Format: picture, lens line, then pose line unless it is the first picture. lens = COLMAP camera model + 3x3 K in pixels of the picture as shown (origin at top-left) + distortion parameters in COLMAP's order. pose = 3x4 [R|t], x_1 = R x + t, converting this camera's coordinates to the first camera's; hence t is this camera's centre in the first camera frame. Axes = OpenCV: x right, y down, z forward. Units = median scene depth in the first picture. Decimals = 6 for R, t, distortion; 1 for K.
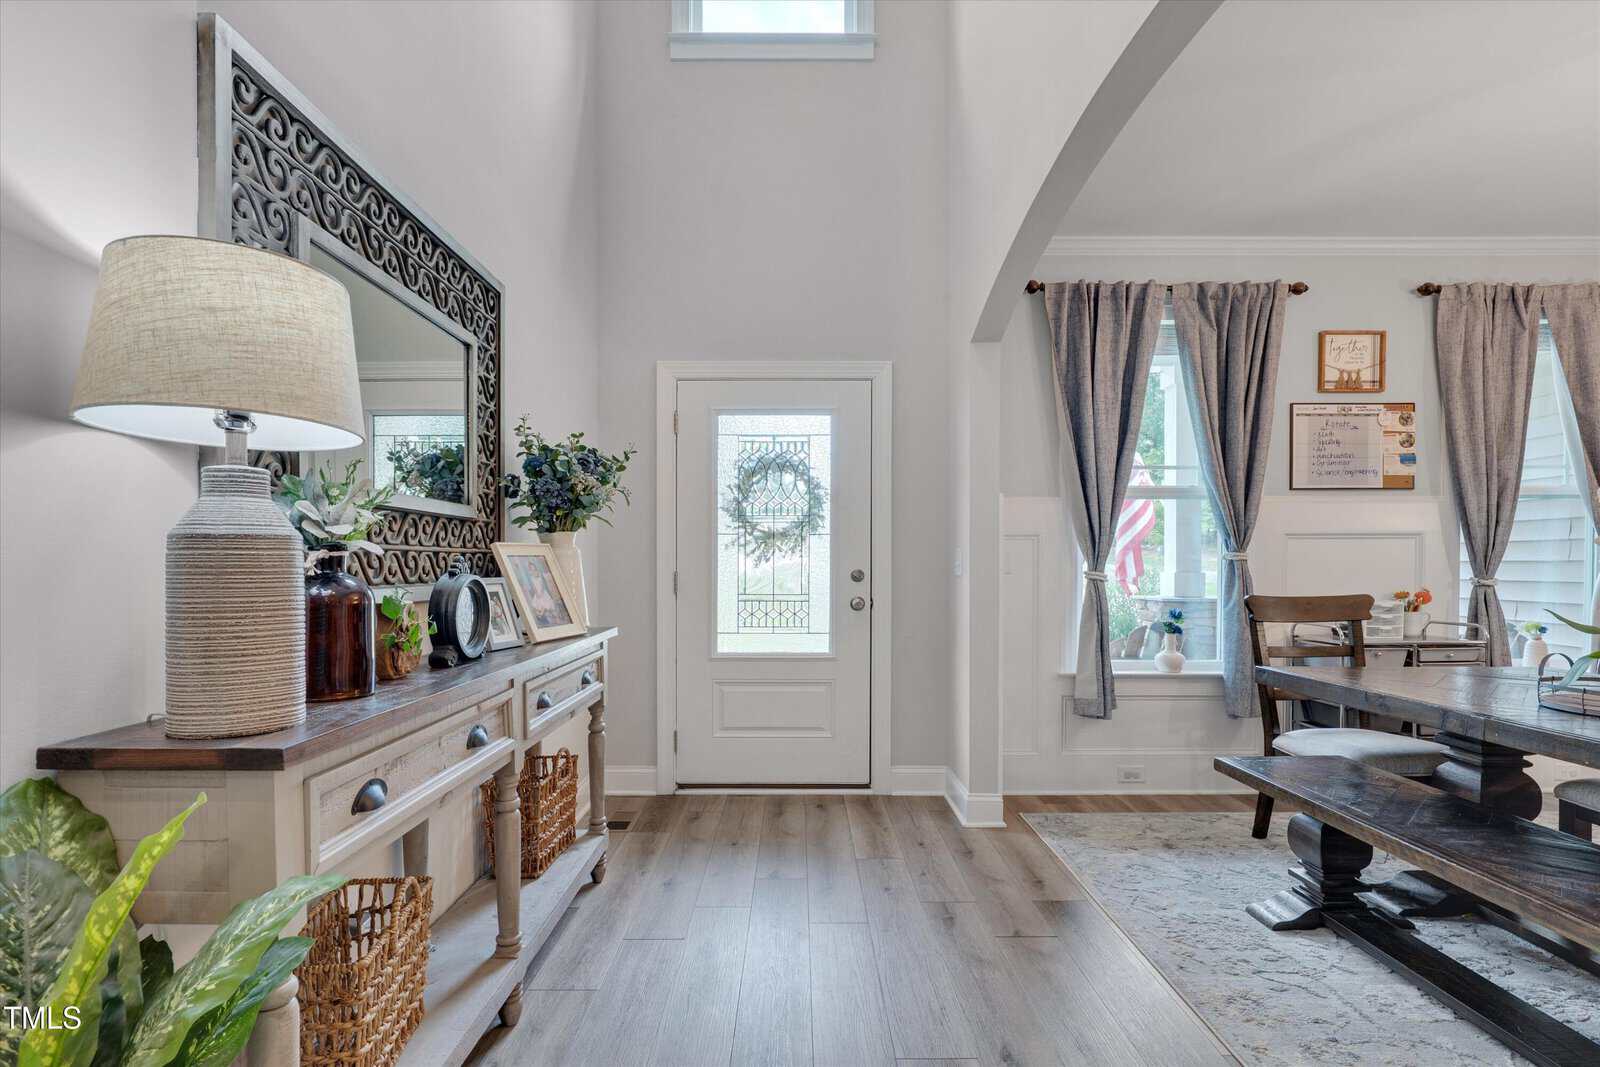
lens RADIAL K [[710.2, 0, 804.1], [0, 710.2, 566.8], [0, 0, 1]] dist [-0.000697, 0.000117]
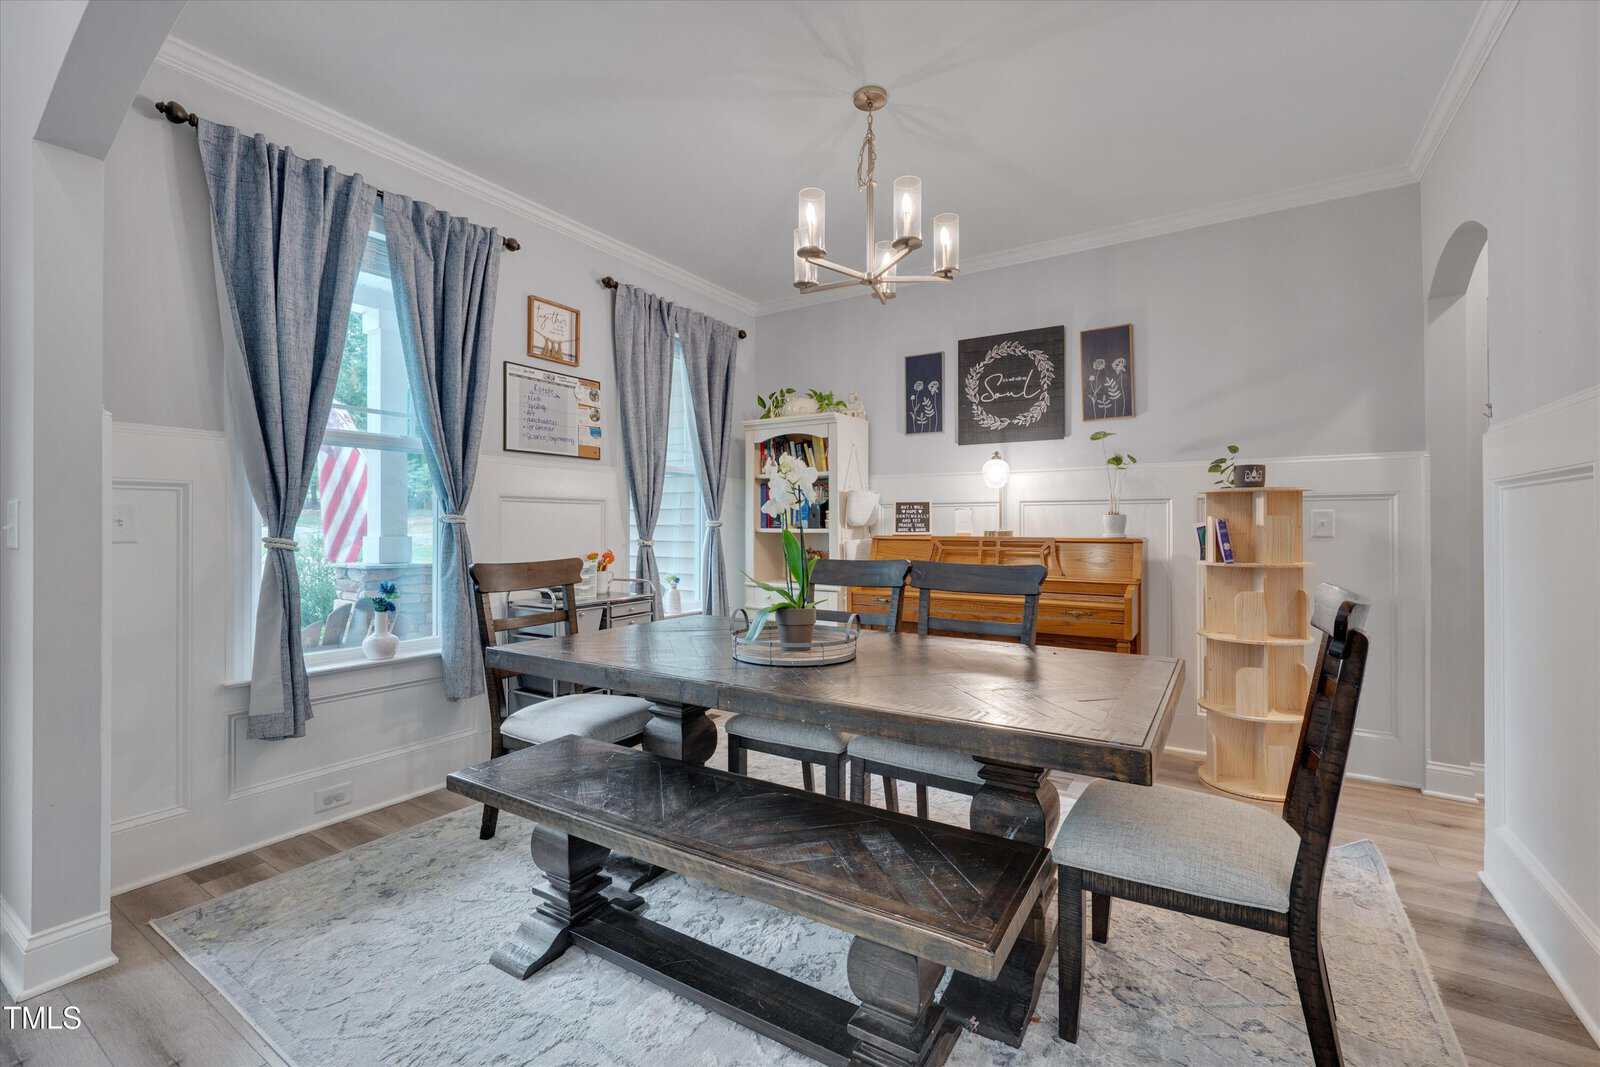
lens RADIAL K [[707.9, 0, 755.2], [0, 707.9, 529.4], [0, 0, 1]] dist [-0.014967, 0.005999]
pose [[0.556993, -0.002758, 0.830513, 0.079168], [0.001618, 0.999996, 0.002235, -0.003026], [-0.830516, 0.000099, 0.556995, 0.186371]]
